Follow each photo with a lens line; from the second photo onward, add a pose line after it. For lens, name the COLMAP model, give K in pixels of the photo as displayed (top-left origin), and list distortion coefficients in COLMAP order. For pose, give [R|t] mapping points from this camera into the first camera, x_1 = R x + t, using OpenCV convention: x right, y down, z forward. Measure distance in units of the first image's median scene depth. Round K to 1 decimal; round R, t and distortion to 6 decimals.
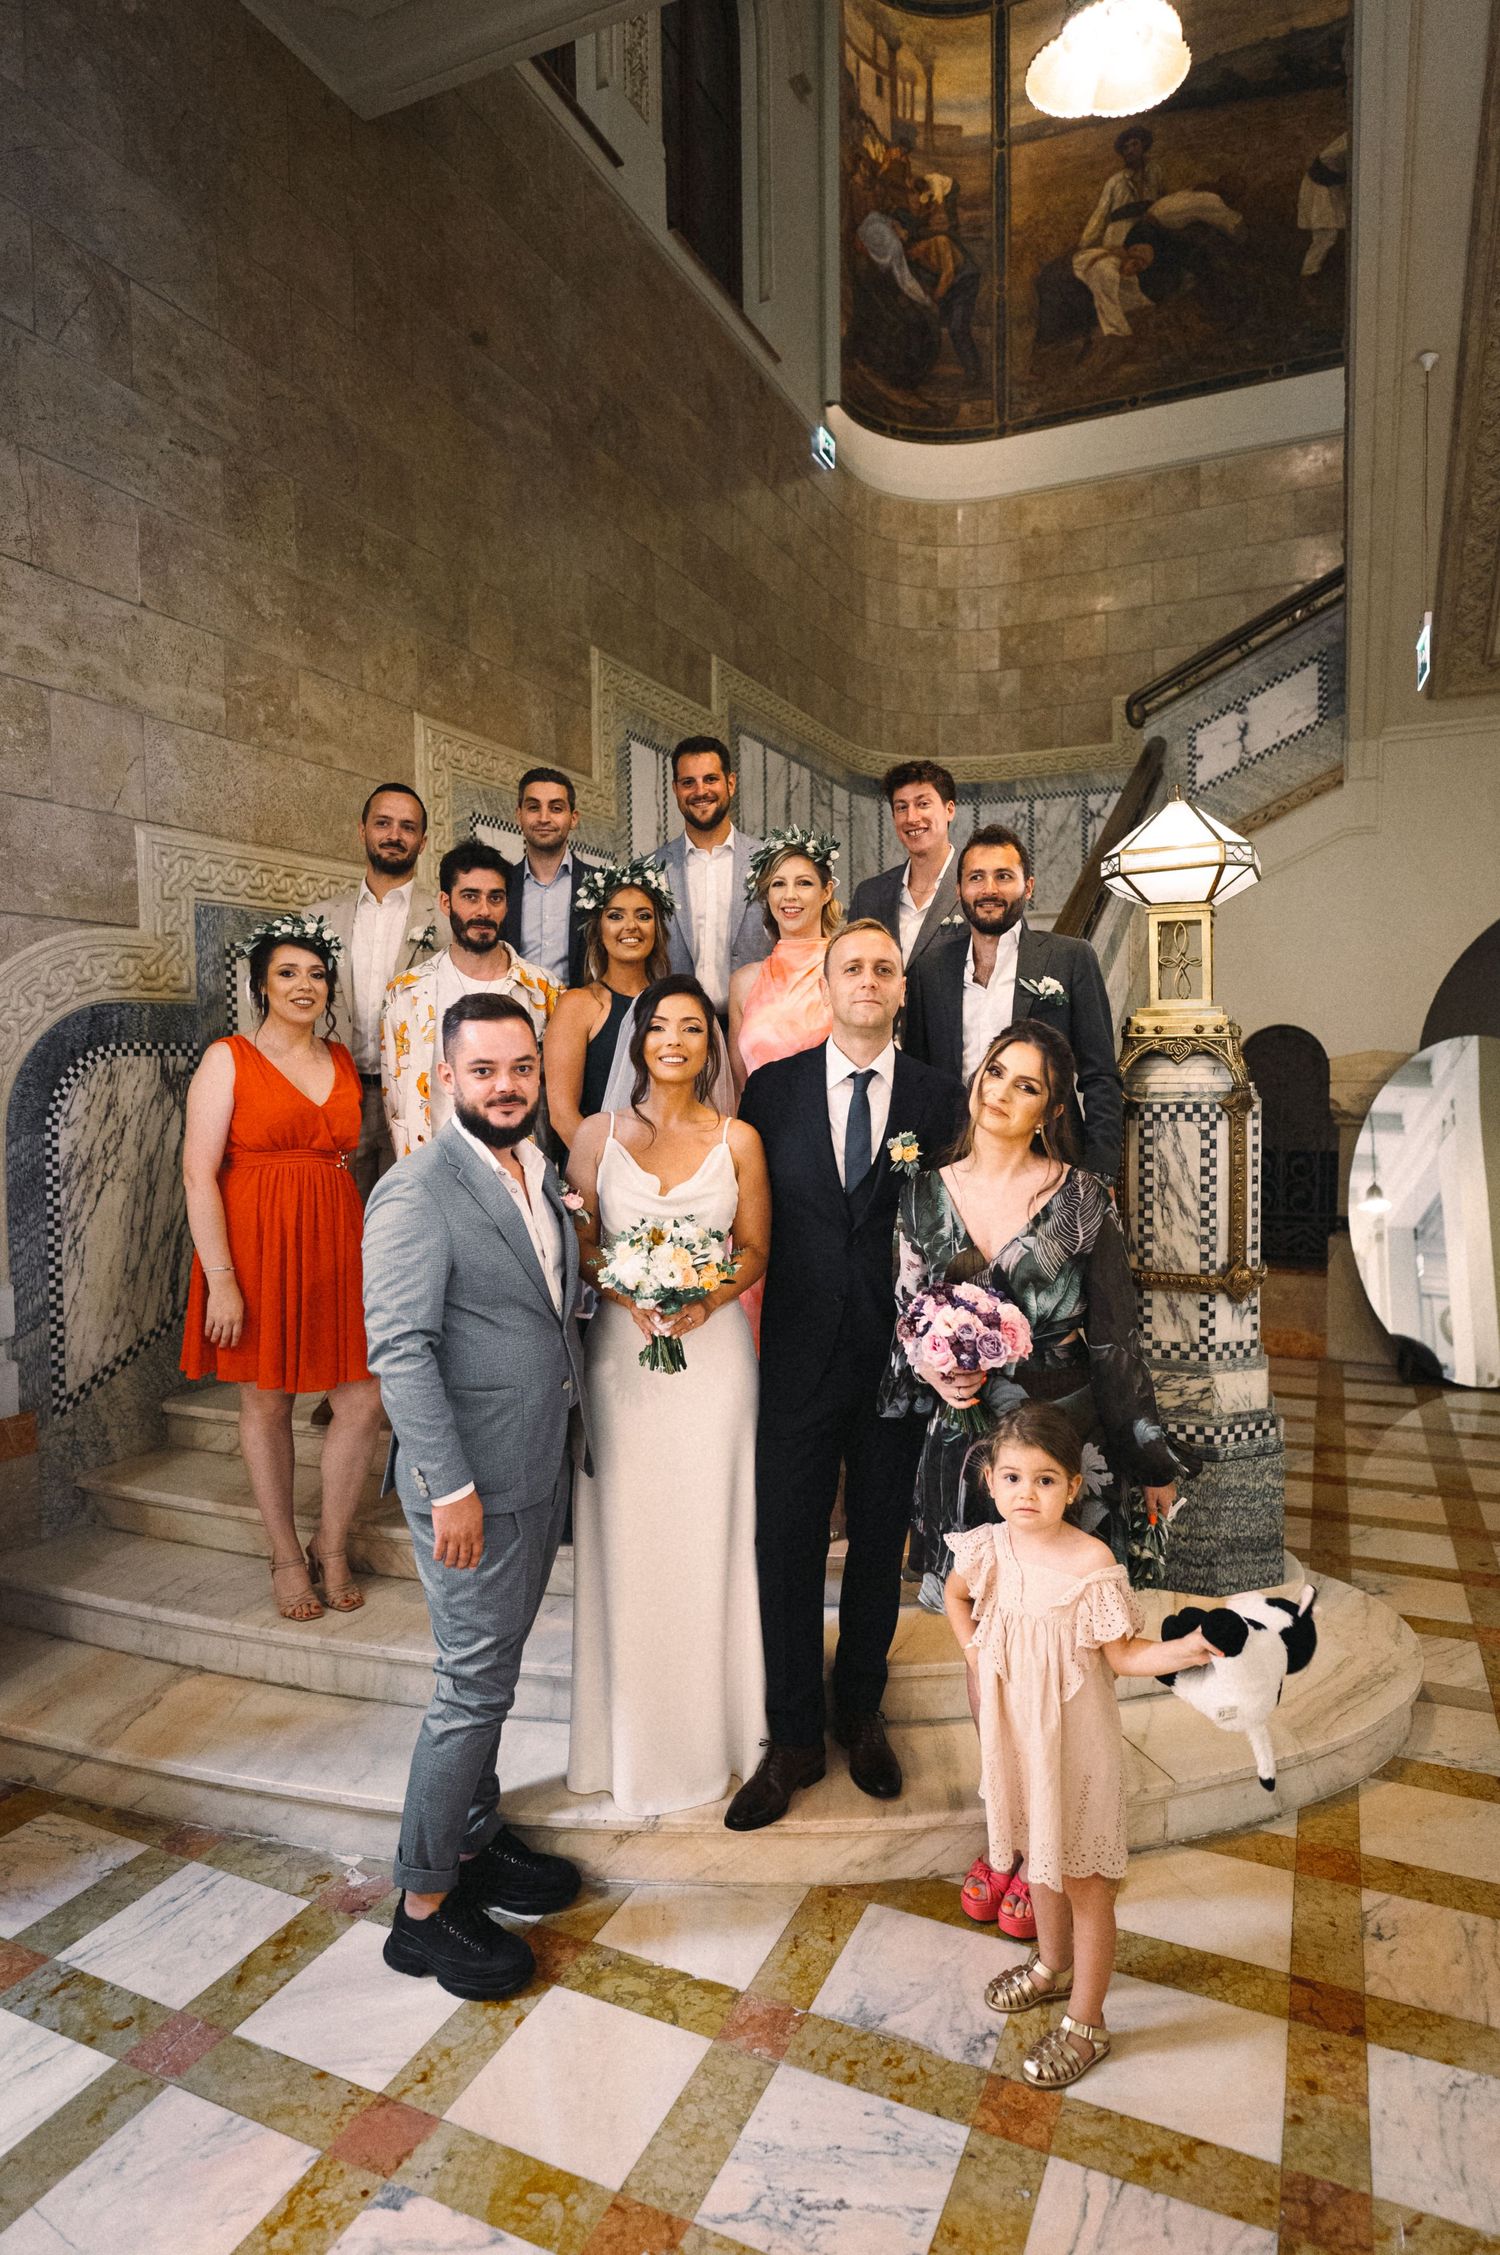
lens RADIAL K [[1286.5, 0, 750.0], [0, 1286.5, 1127.5], [0, 0, 1]] dist [0.000082, 0.000613]
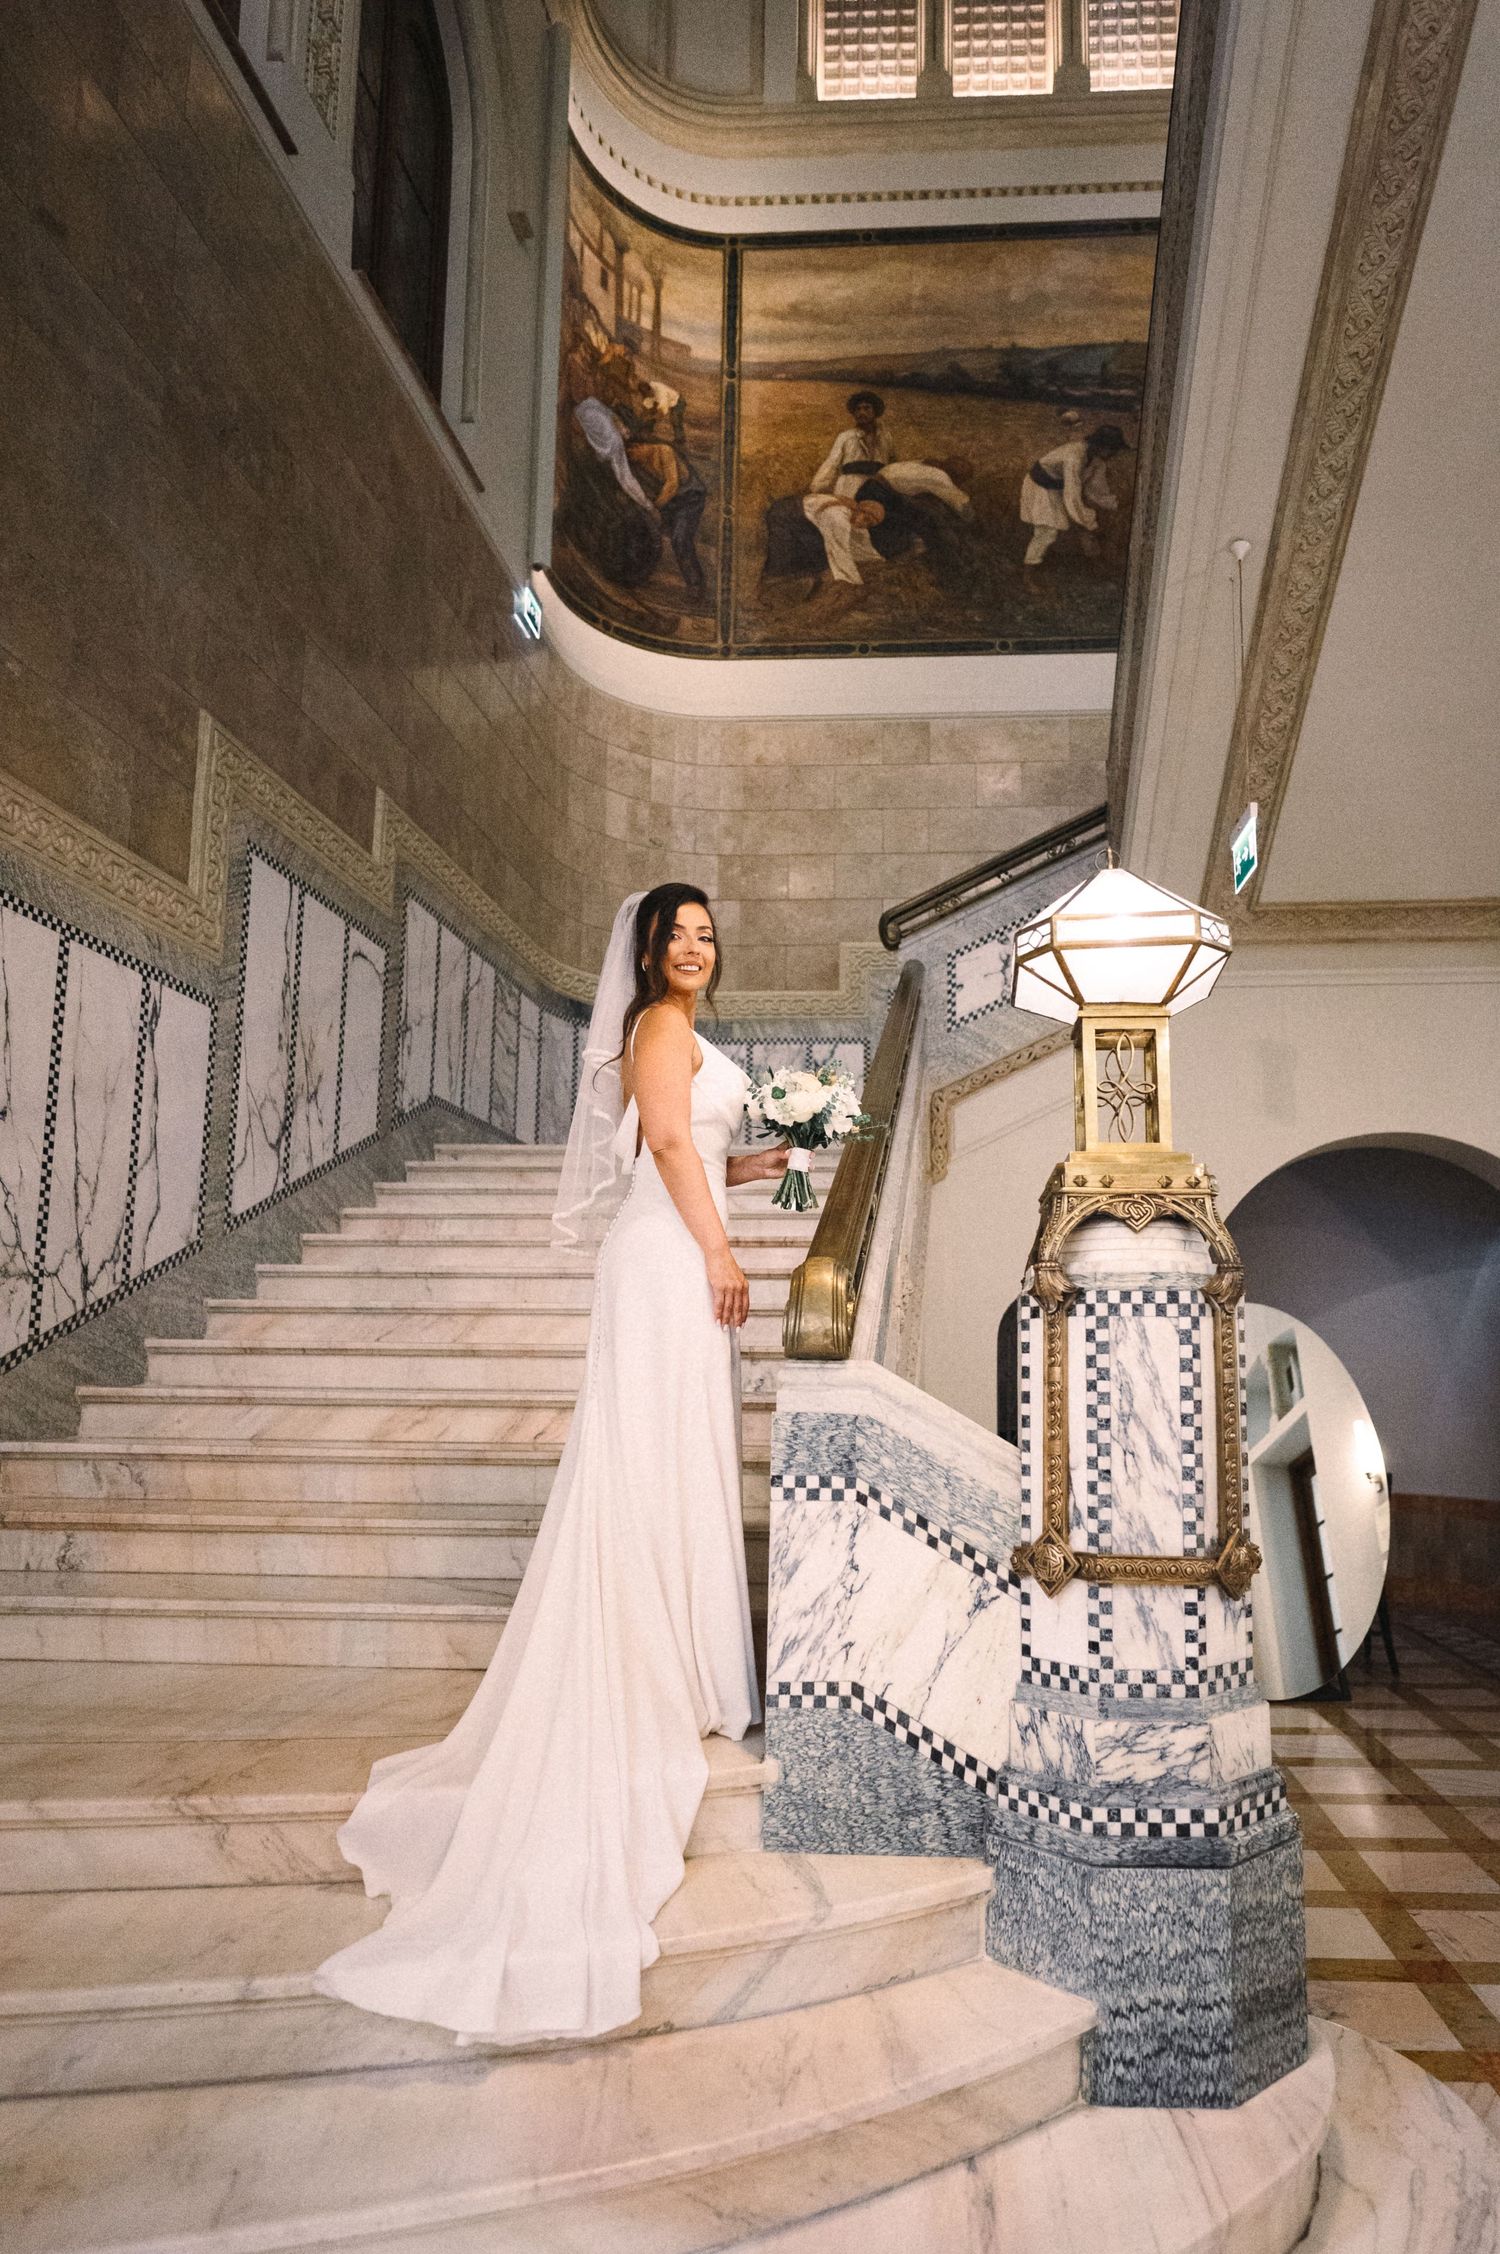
lens RADIAL K [[1329.9, 0, 913.6], [0, 1329.9, 1229.5], [0, 0, 1]] dist [-0.001138, 0.000915]
pose [[0.926972, 0.055721, 0.370970, -0.010983], [0.005384, 0.986829, -0.161677, 0.023424], [-0.375093, 0.151867, 0.914463, 0.165207]]
